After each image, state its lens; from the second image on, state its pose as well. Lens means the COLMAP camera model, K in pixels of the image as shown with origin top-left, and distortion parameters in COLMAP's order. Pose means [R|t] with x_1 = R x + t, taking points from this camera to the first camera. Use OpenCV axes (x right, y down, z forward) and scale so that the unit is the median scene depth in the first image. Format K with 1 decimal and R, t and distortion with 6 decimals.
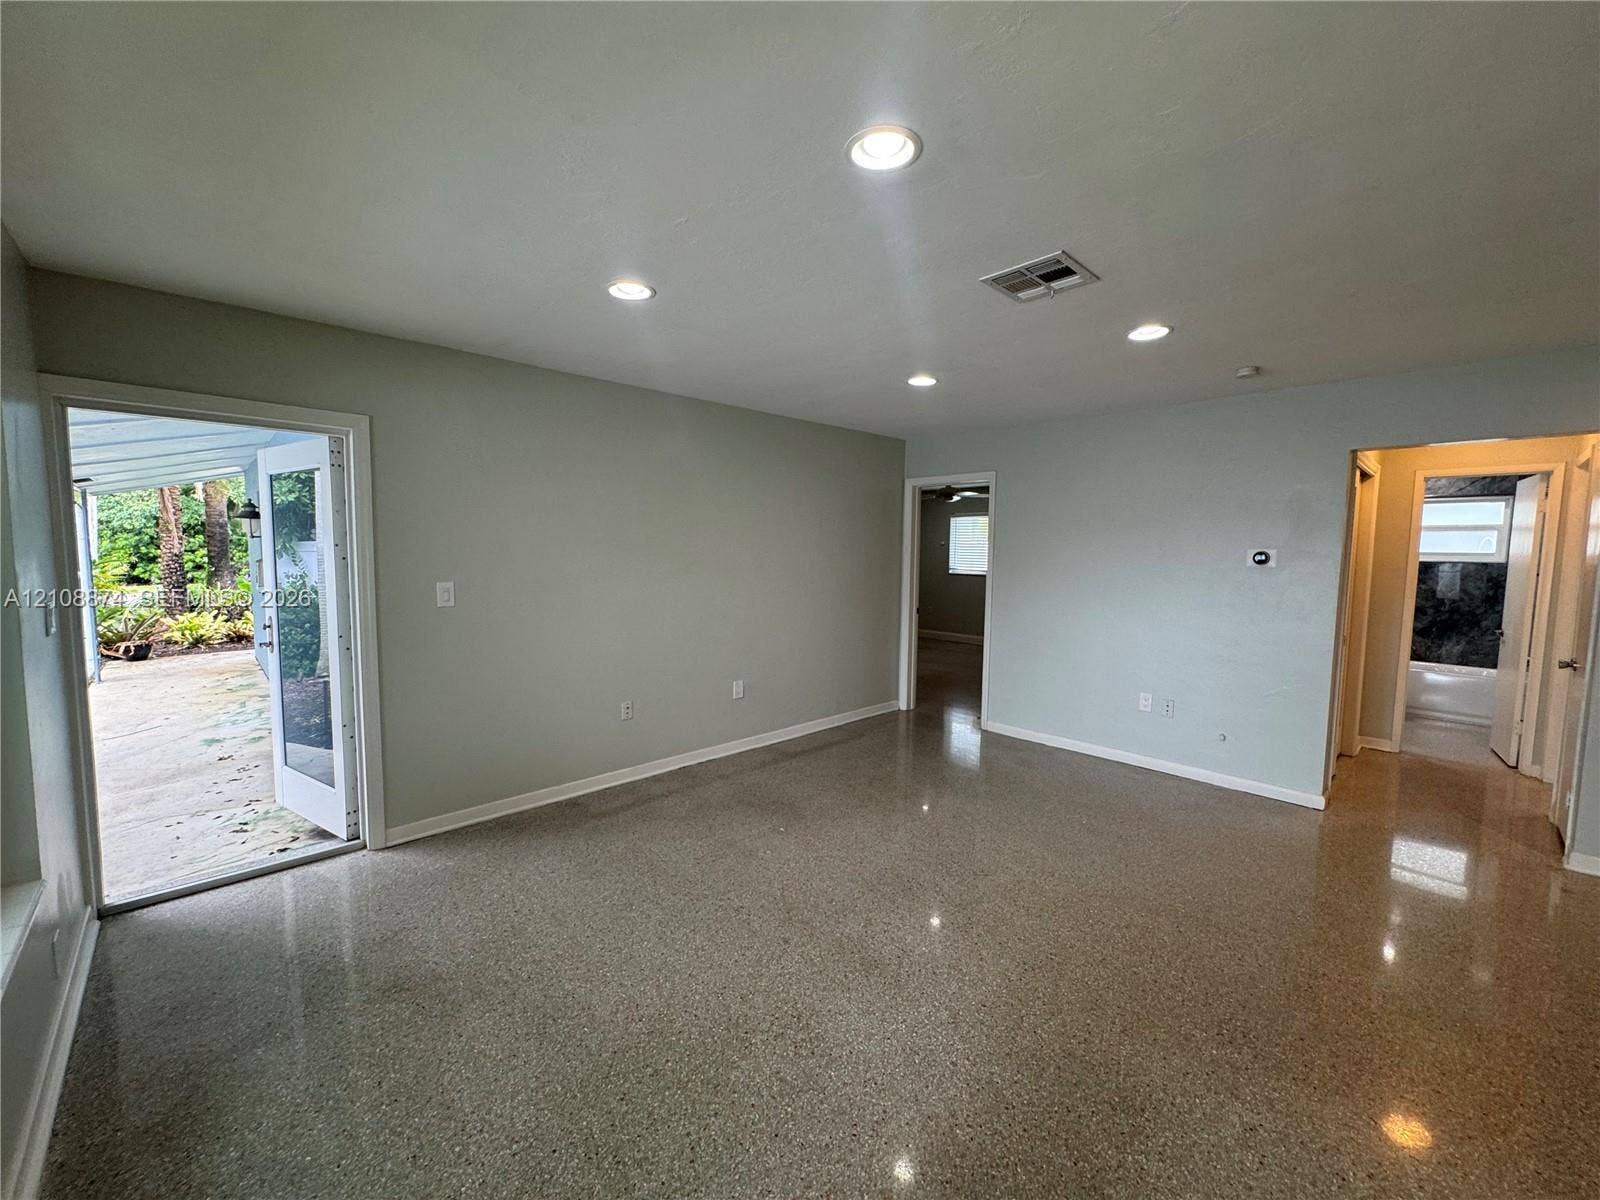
lens RADIAL K [[642.7, 0, 796.7], [0, 642.7, 599.8], [0, 0, 1]] dist [-0.004237, 0.001221]
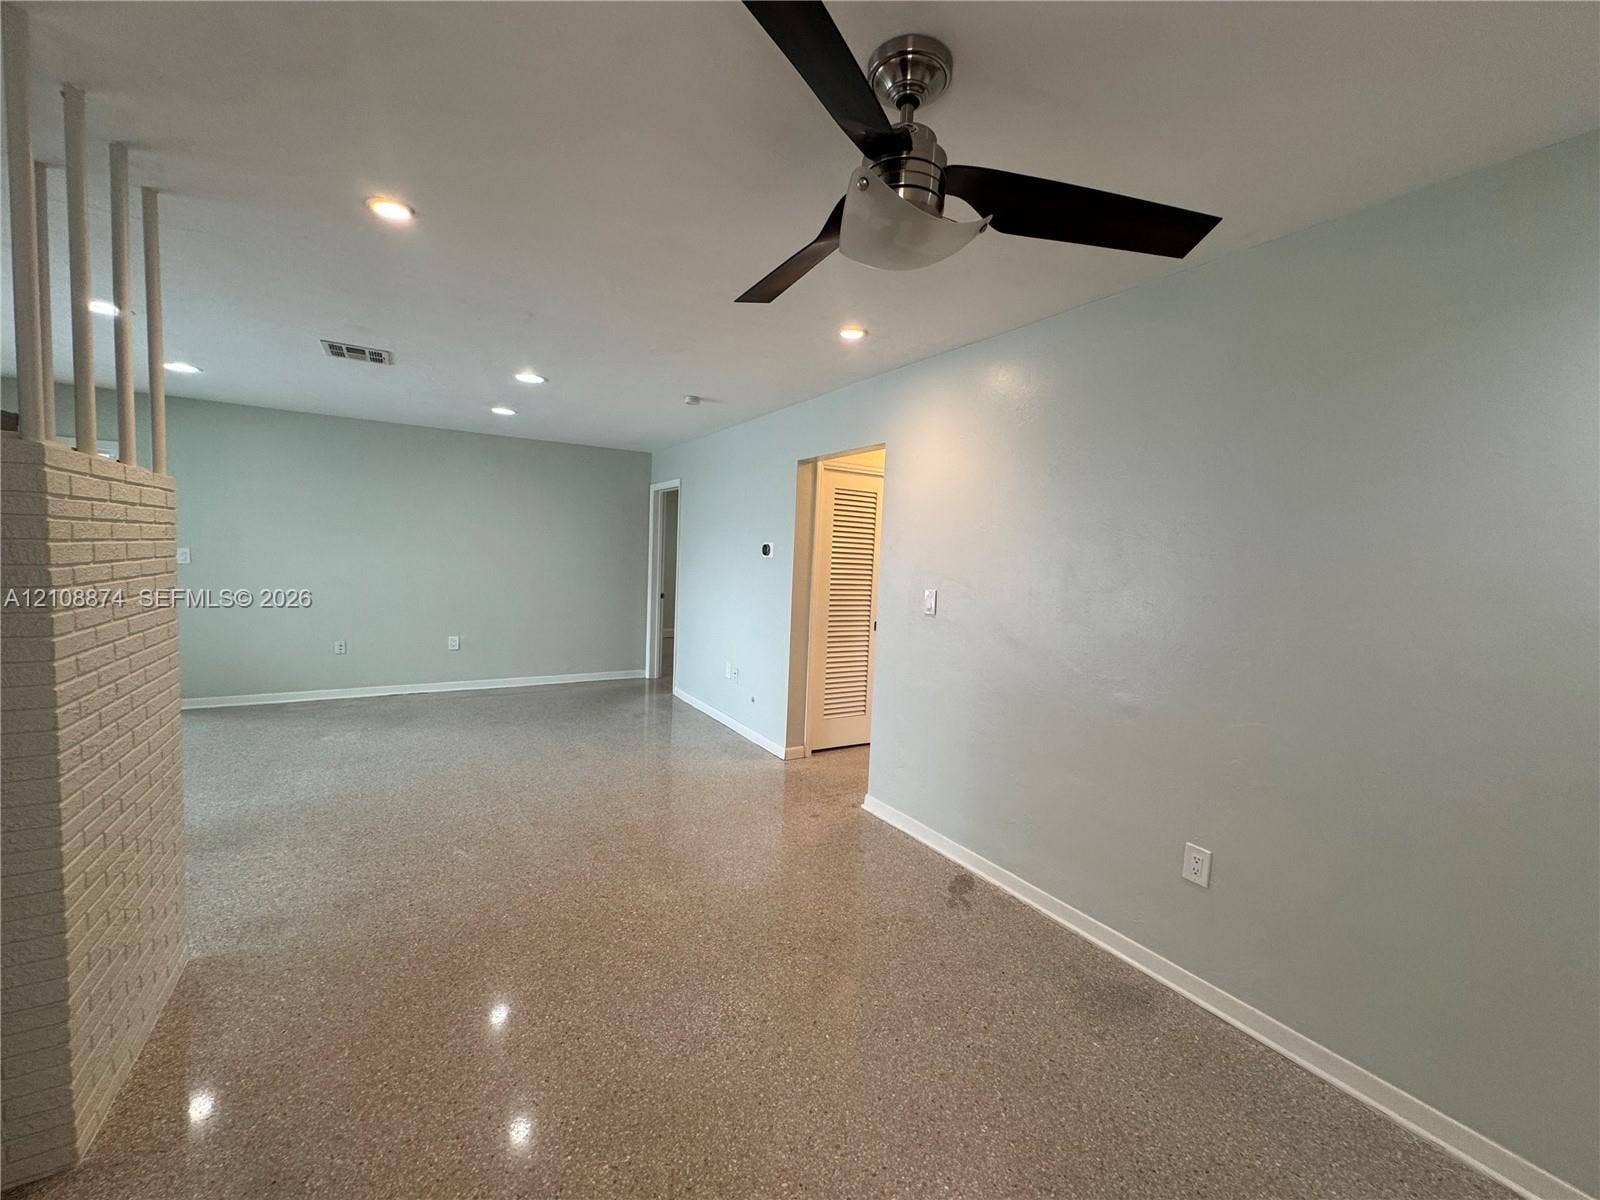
lens RADIAL K [[642.7, 0, 792.5], [0, 642.7, 598.0], [0, 0, 1]] dist [-0.004237, 0.001221]
pose [[0.977764, 0.044315, -0.204973, 0.958937], [-0.047455, 0.998819, -0.010424, 0.033461], [0.204269, 0.019919, 0.978712, -0.160607]]
